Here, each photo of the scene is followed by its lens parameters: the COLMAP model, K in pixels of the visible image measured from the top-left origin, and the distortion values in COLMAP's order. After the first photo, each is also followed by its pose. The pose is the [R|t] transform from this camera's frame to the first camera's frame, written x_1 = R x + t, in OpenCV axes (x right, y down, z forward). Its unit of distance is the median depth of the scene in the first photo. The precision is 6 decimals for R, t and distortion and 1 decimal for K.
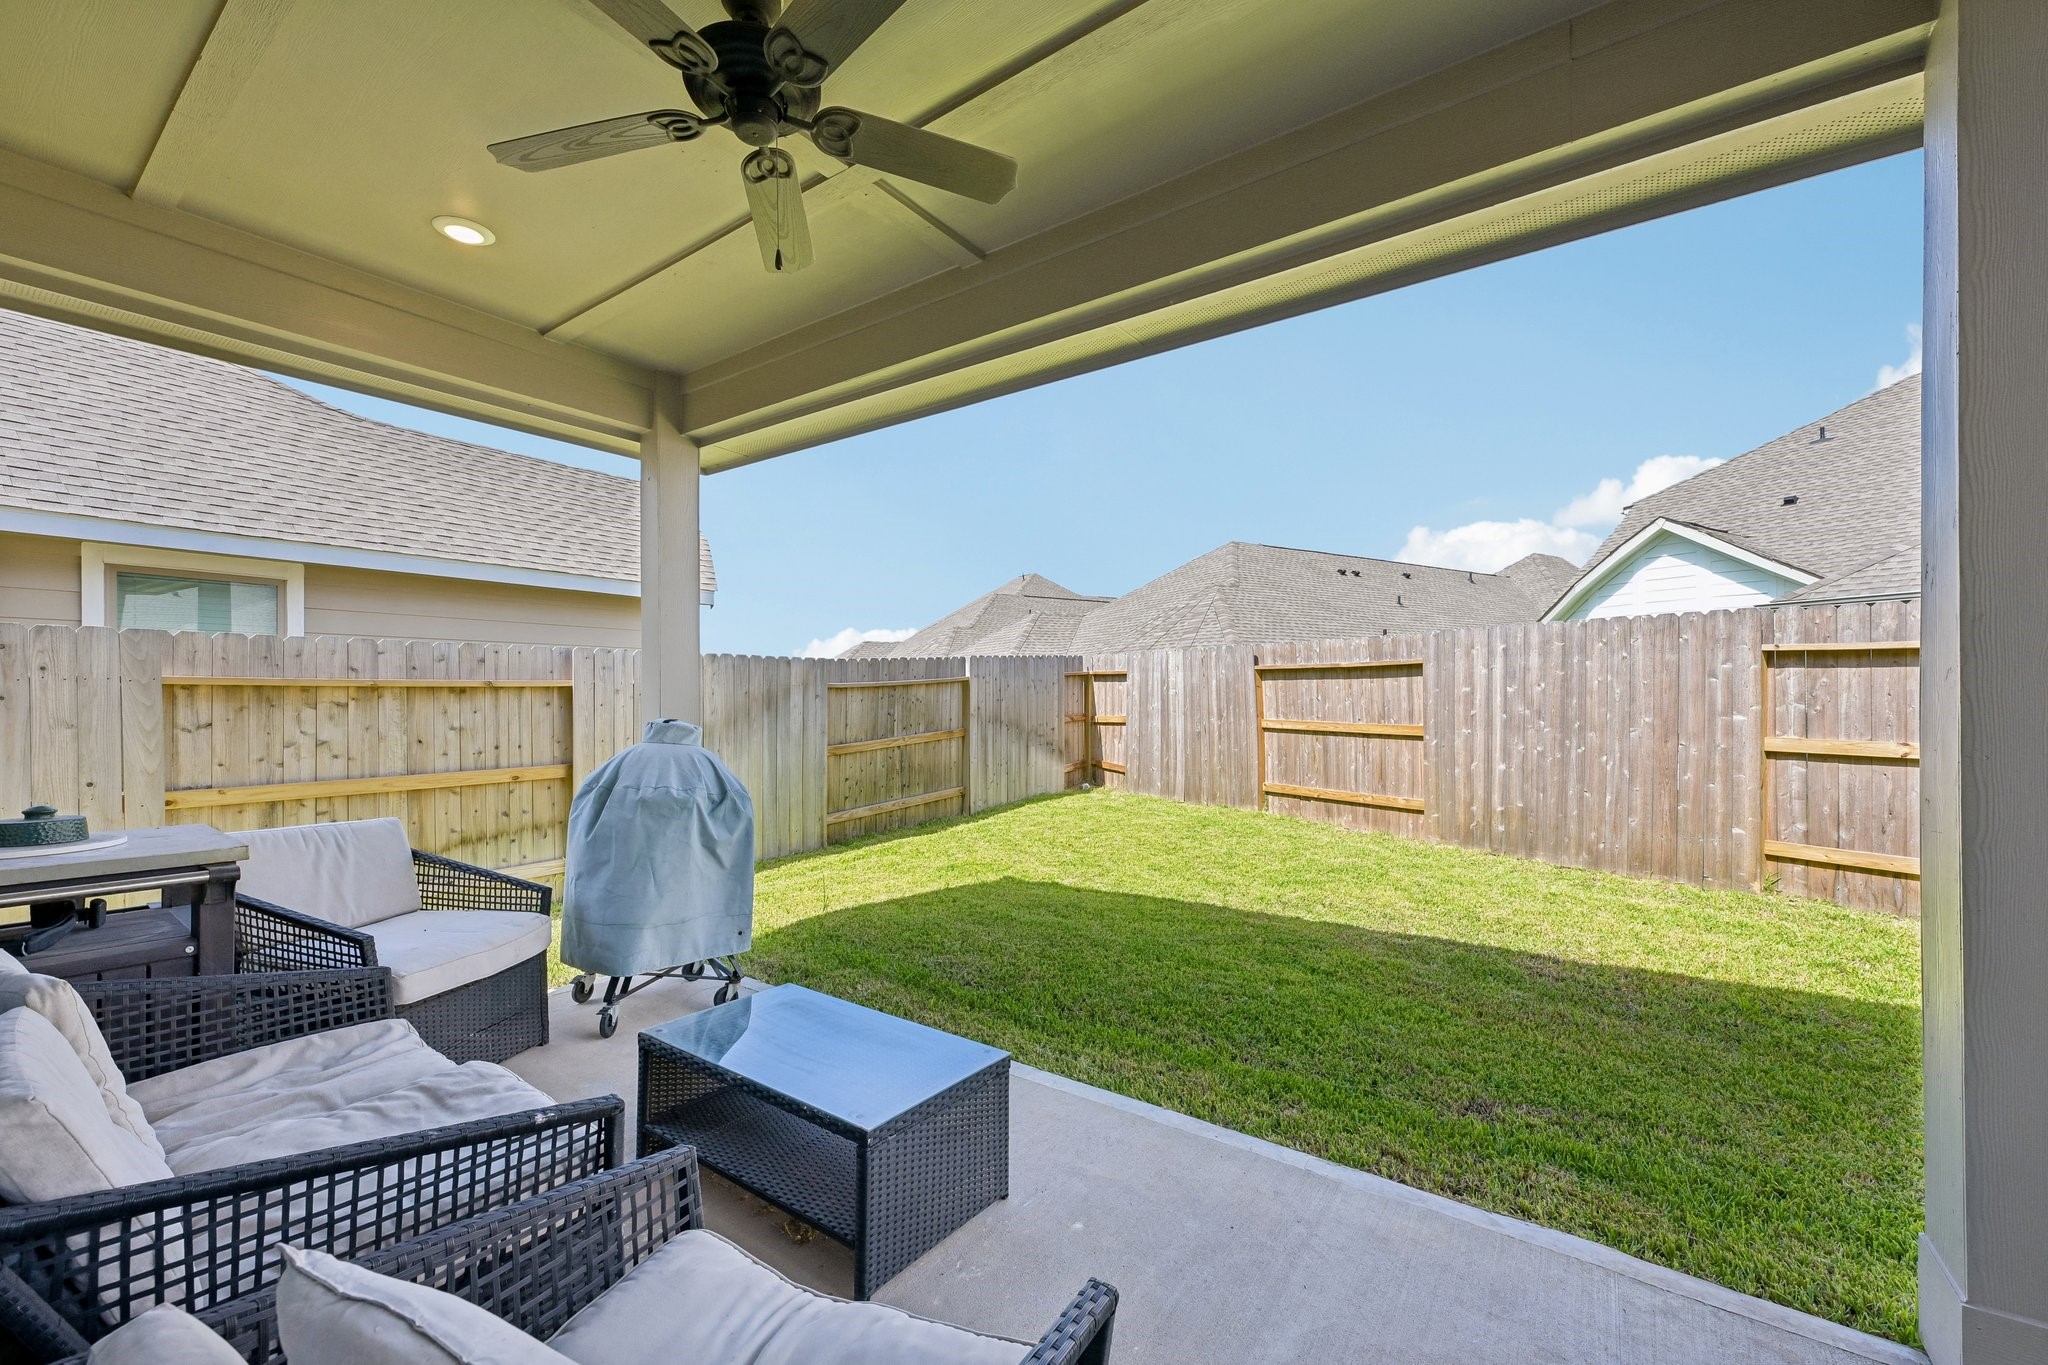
lens RADIAL K [[830.3, 0, 1024.9], [0, 830.3, 693.7], [0, 0, 1]] dist [0.001281, 0.000031]
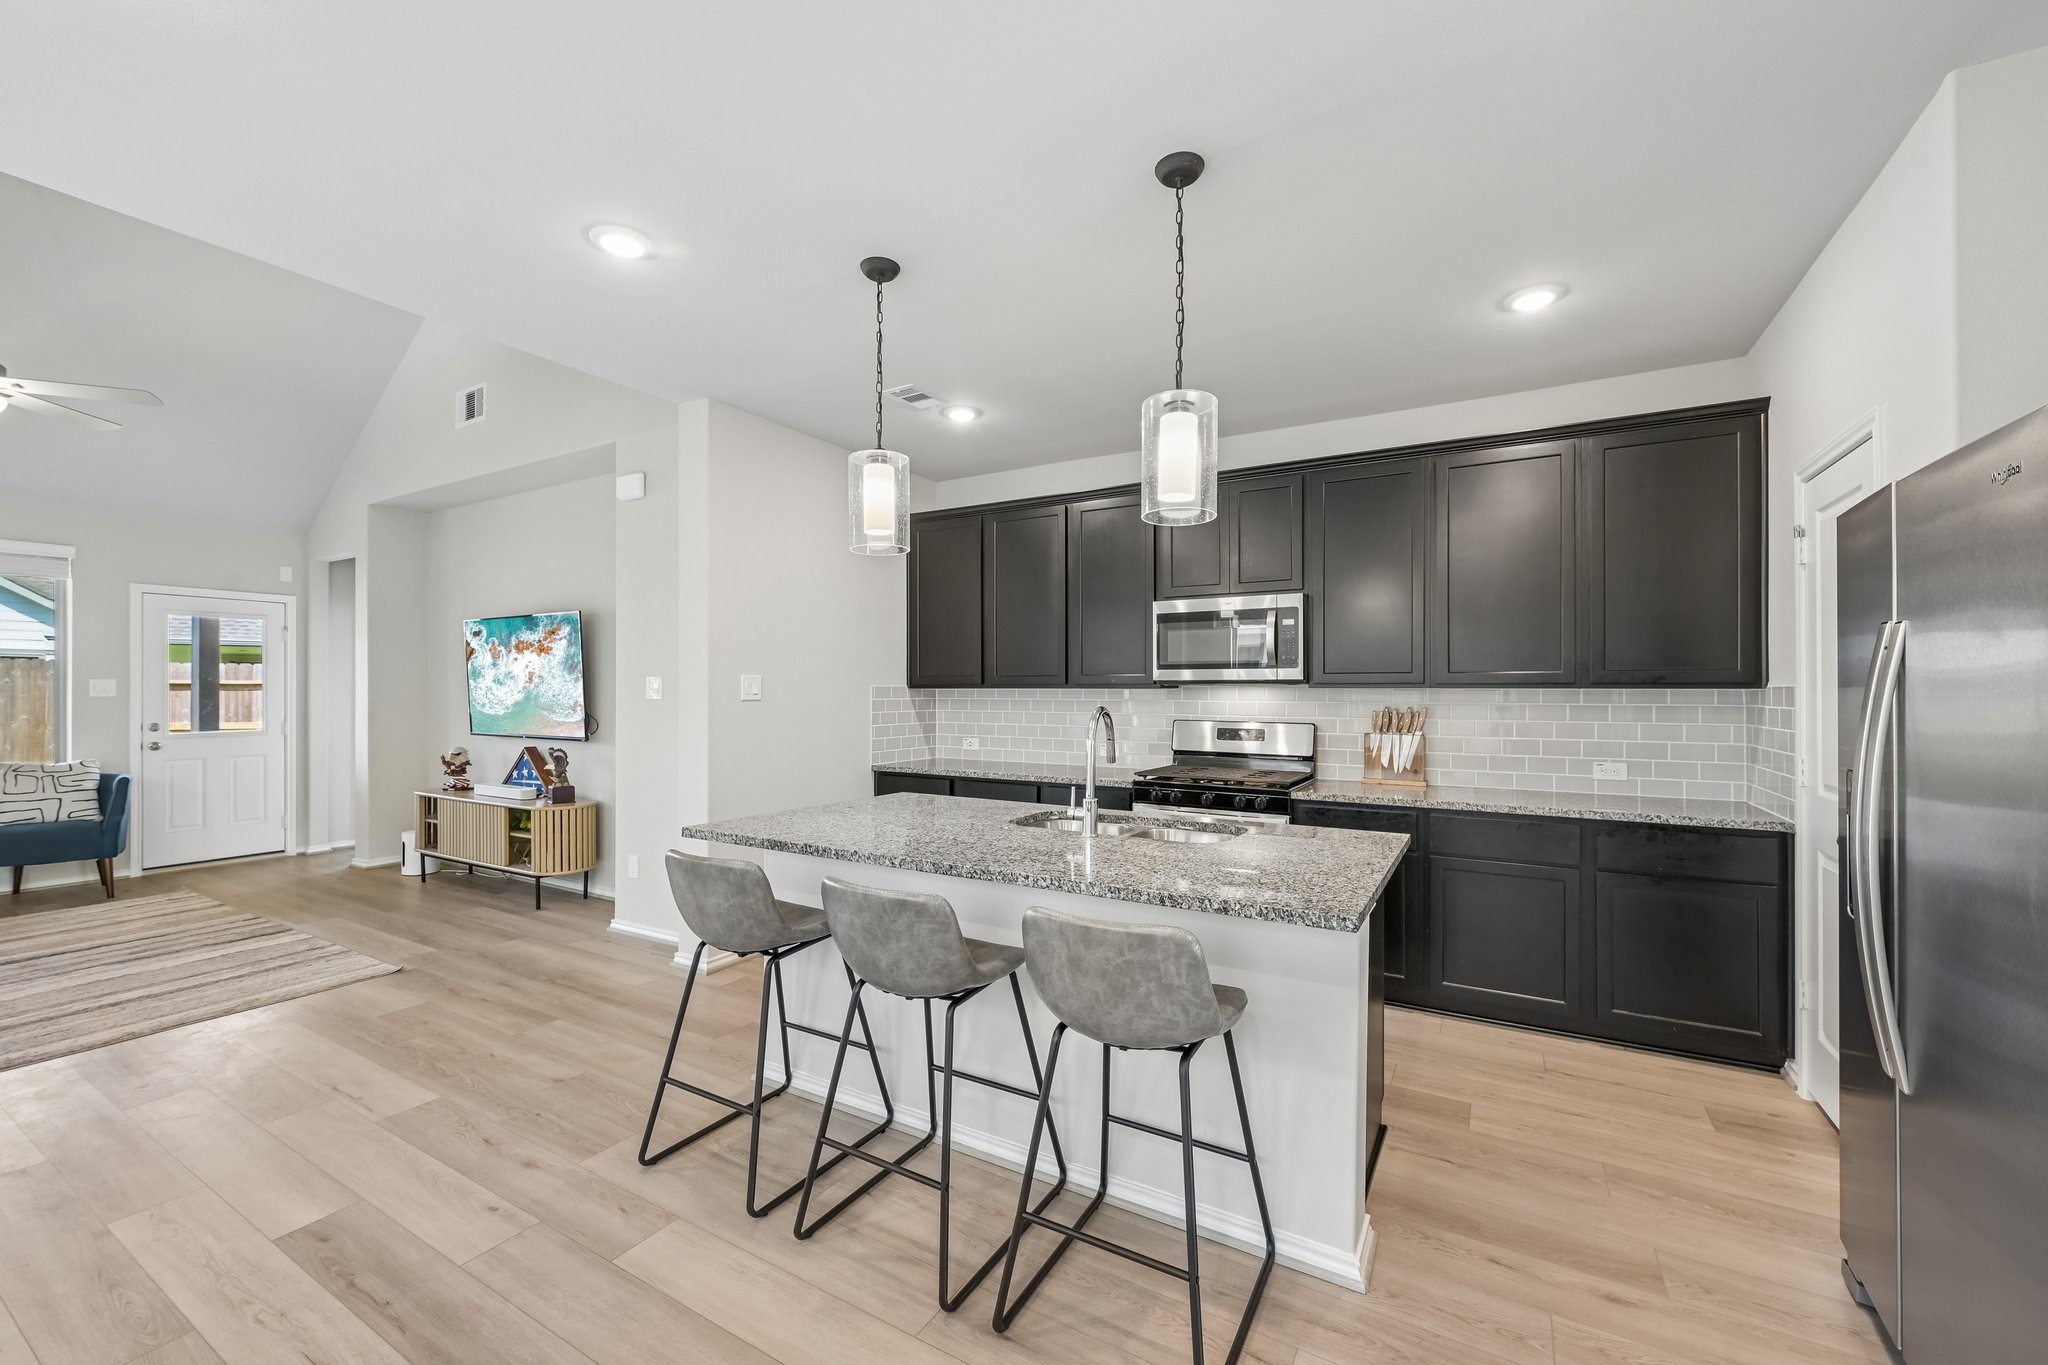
lens RADIAL K [[830.3, 0, 1033.9], [0, 830.3, 685.5], [0, 0, 1]] dist [0.001281, 0.000031]
pose [[-0.103562, 0.004870, 0.994611, -1.271068], [0.000629, 0.999988, -0.004831, -0.025616], [-0.994623, 0.000125, -0.103563, -0.990732]]
